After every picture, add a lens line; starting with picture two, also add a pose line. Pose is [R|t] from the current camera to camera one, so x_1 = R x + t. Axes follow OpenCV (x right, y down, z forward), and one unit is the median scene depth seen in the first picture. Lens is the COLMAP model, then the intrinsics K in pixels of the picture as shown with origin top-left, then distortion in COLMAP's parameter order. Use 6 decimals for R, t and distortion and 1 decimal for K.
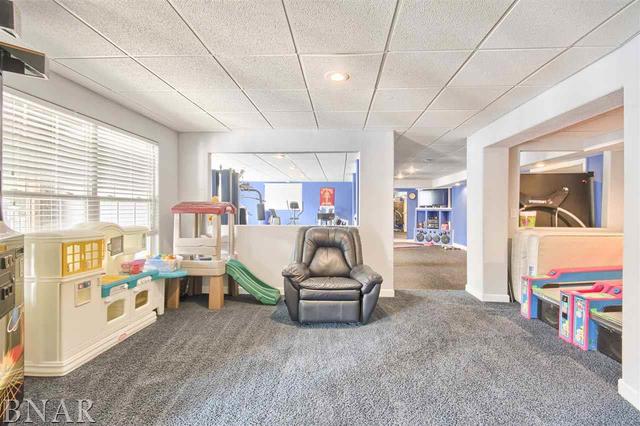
lens RADIAL K [[304.6, 0, 320.0], [0, 304.6, 213.0], [0, 0, 1]] dist [0.000626, -0.000220]
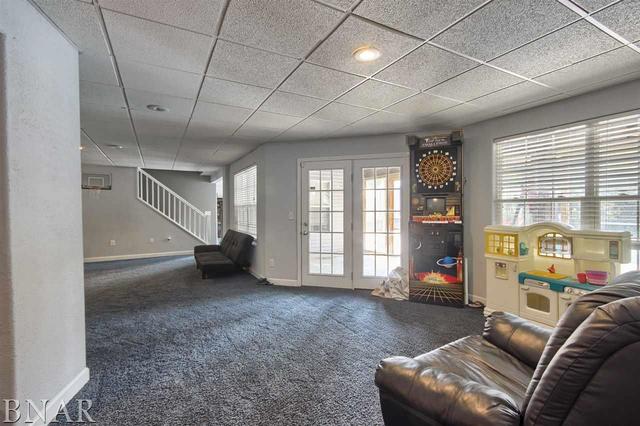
lens RADIAL K [[304.6, 0, 320.0], [0, 304.6, 213.0], [0, 0, 1]] dist [0.000626, -0.000220]
pose [[-0.851436, -0.003959, -0.524443, 0.558557], [-0.012211, 0.999850, 0.012277, -0.004996], [0.524316, 0.016857, -0.851357, 1.498006]]
